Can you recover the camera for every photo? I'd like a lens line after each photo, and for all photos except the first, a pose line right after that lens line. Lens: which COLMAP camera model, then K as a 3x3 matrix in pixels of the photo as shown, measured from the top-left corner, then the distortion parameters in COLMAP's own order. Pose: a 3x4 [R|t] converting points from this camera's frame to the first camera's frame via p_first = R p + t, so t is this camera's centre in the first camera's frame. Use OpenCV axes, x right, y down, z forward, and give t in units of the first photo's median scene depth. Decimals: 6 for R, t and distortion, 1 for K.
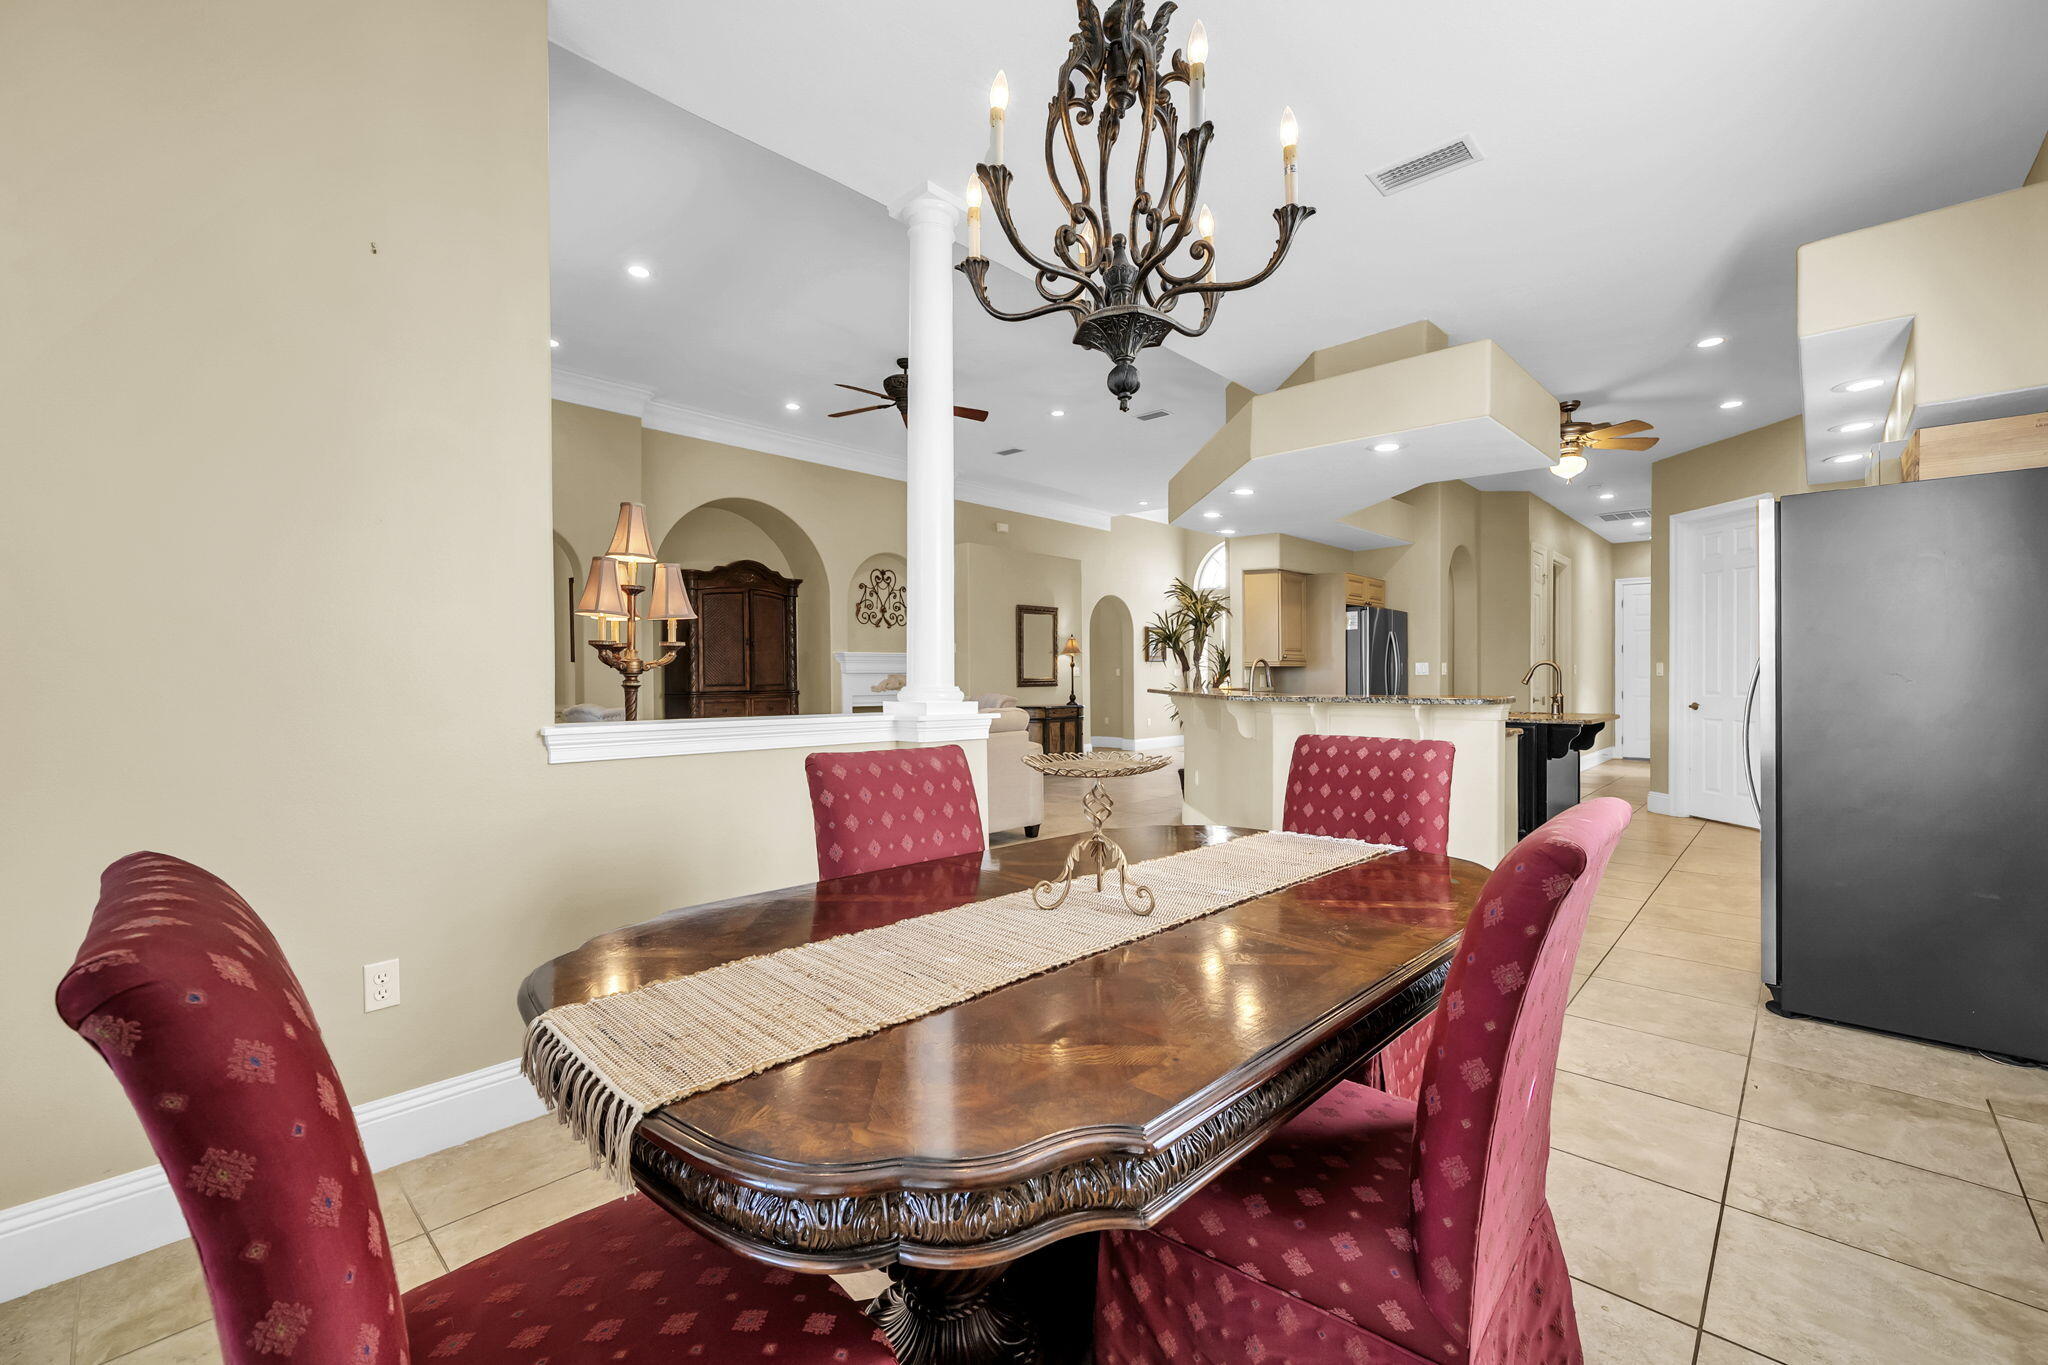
lens RADIAL K [[841.2, 0, 1032.7], [0, 841.2, 677.9], [0, 0, 1]] dist [-0.001014, -0.000030]
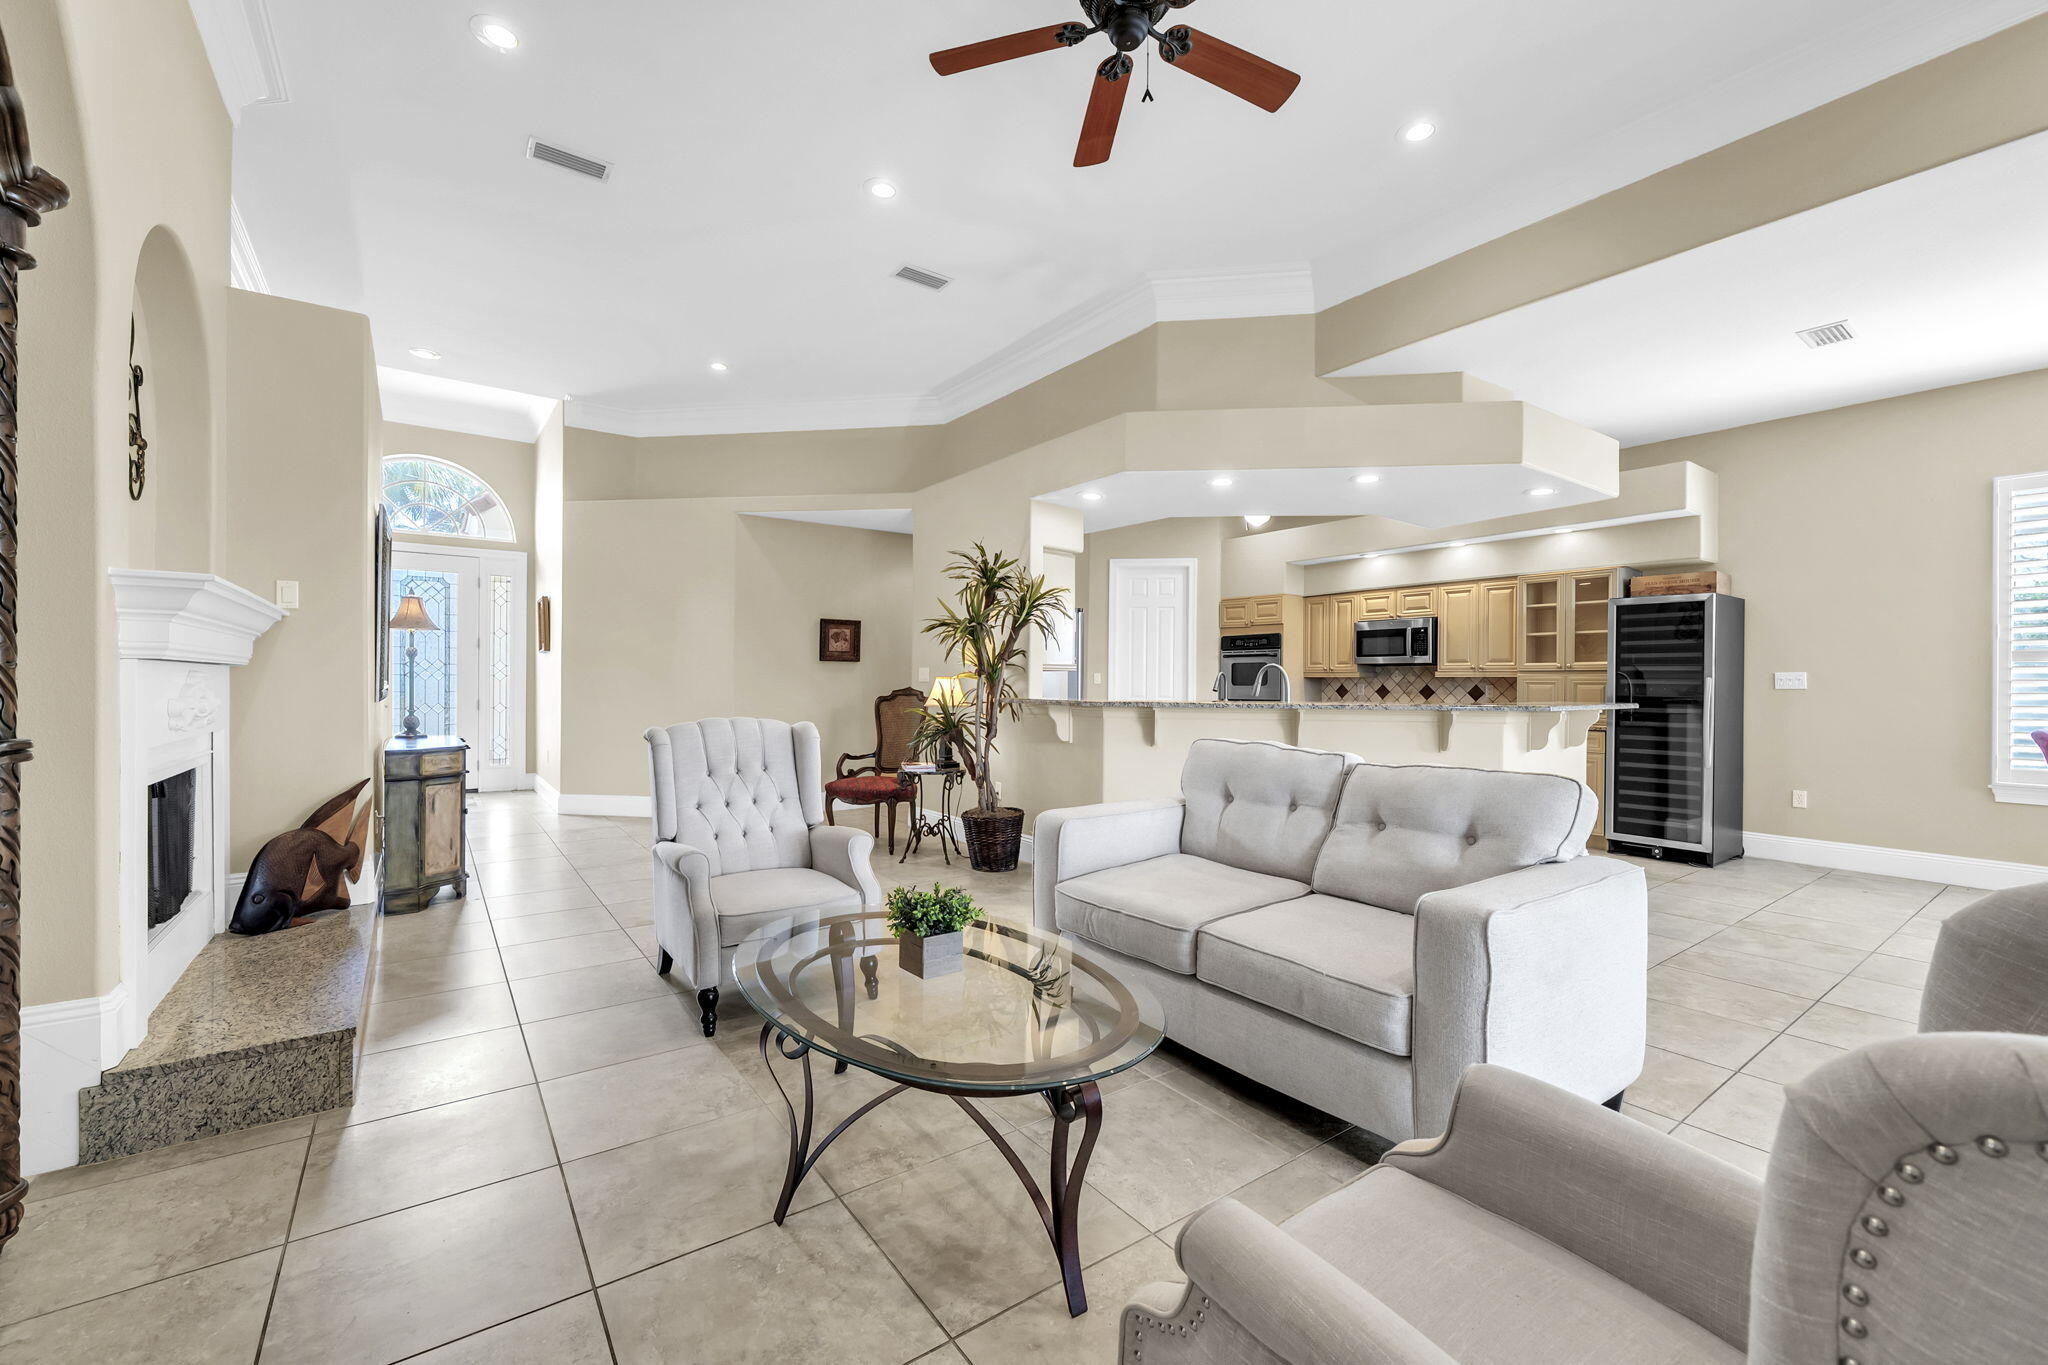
lens RADIAL K [[826.6, 0, 1028.8], [0, 826.6, 688.2], [0, 0, 1]] dist [0.000372, 0.000003]
pose [[0.190495, -0.001473, 0.981687, -0.414130], [-0.006059, 0.999978, 0.002676, 0.000670], [-0.981669, -0.006458, 0.190482, 0.707941]]
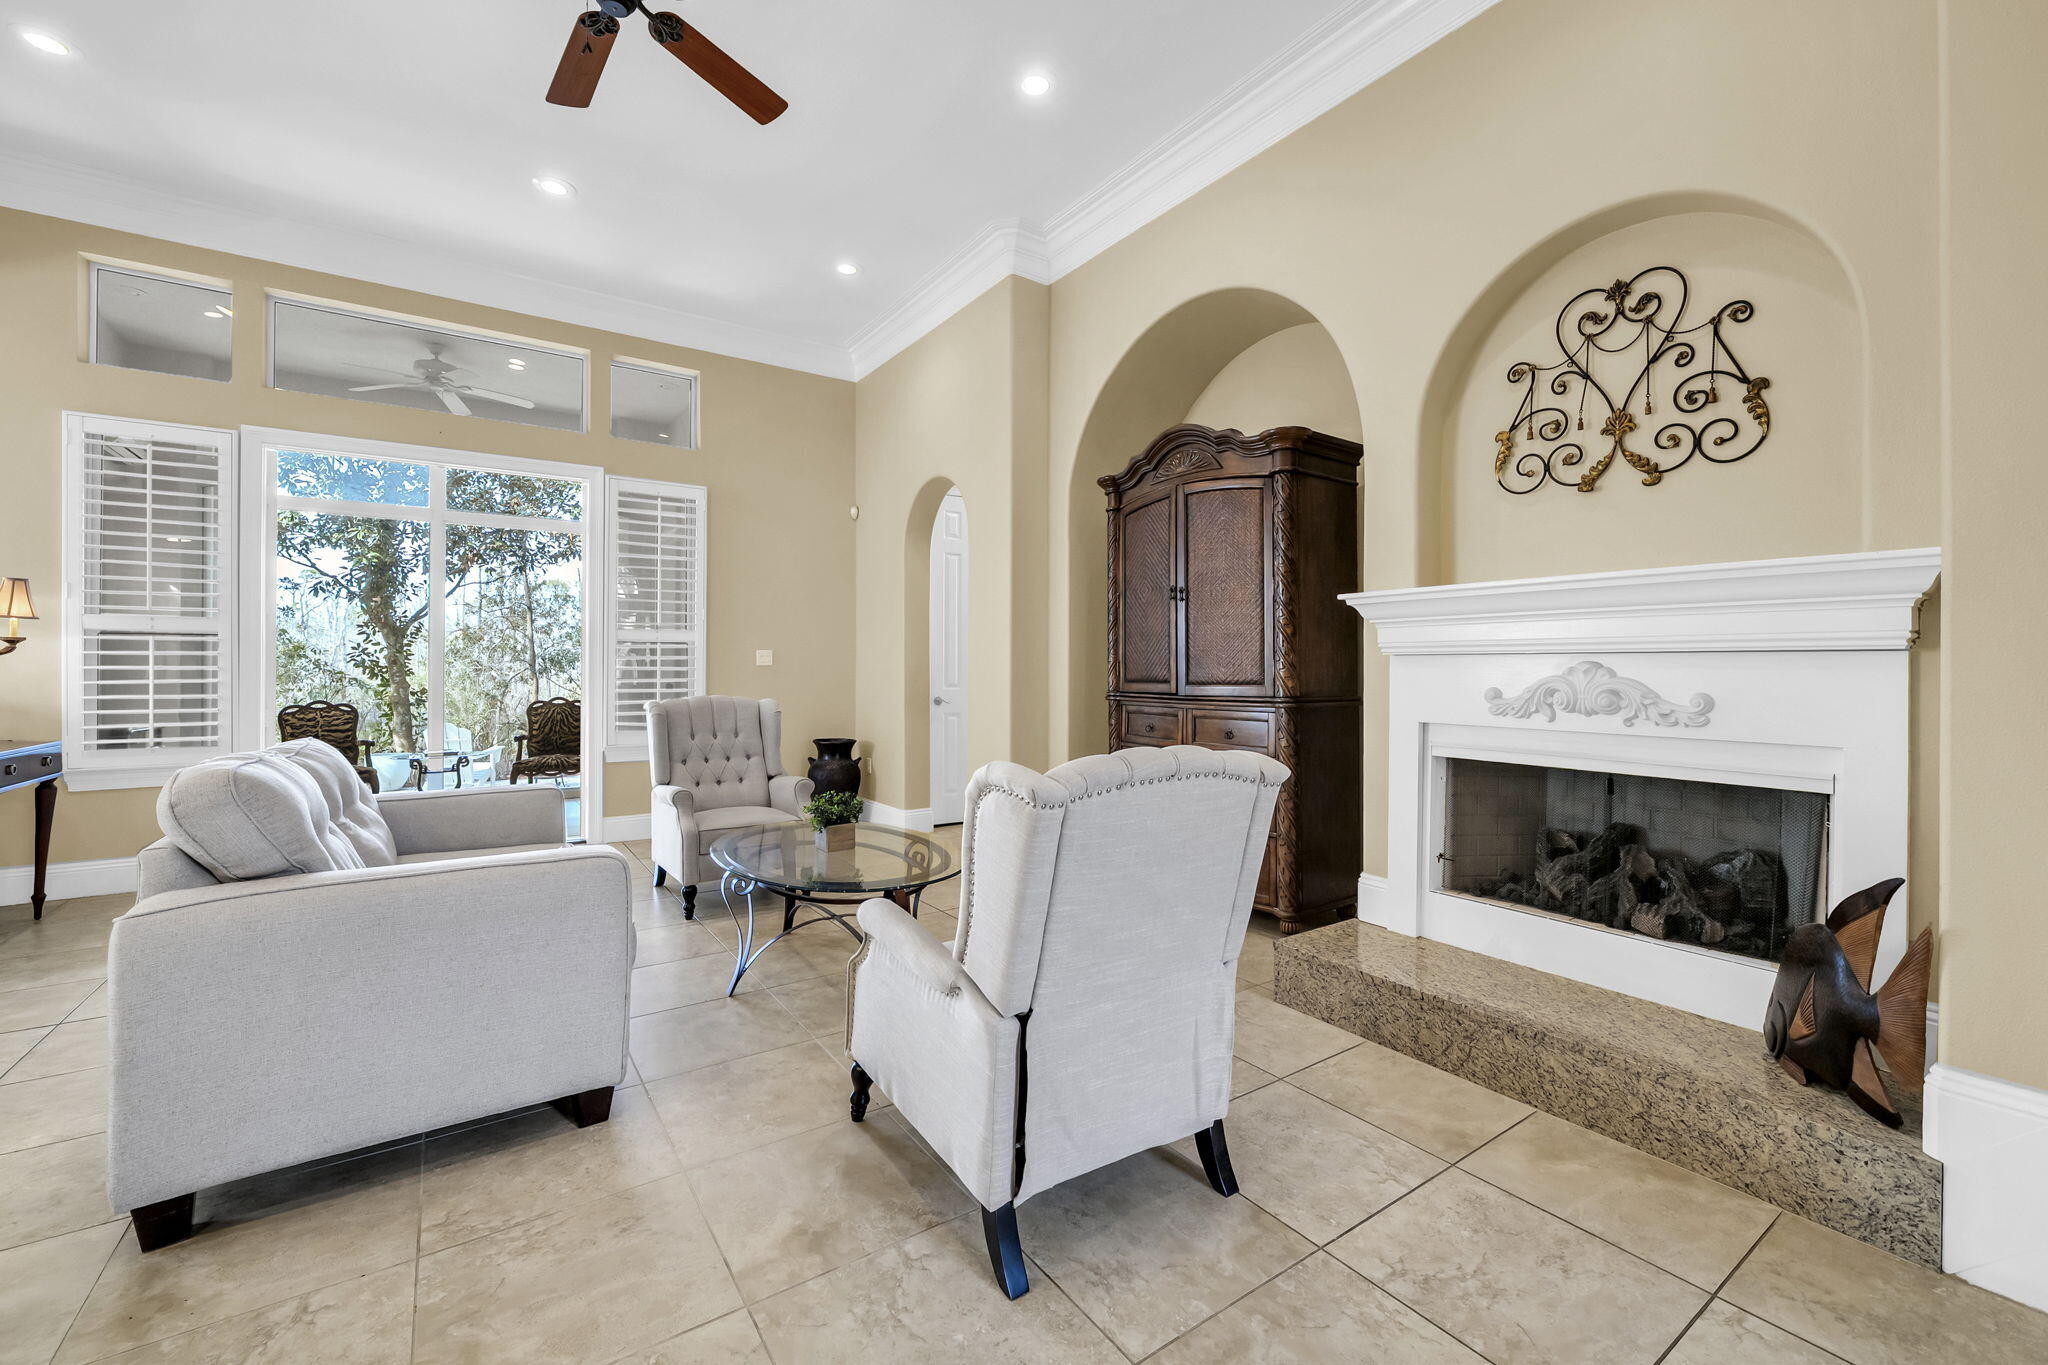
lens RADIAL K [[841.9, 0, 1029.0], [0, 841.9, 666.3], [0, 0, 1]] dist [-0.001579, -0.000313]
pose [[-0.215223, 0.003112, -0.976560, 0.144890], [-0.003576, 0.999986, 0.003974, -0.001885], [0.976558, 0.004347, -0.215209, 0.937184]]
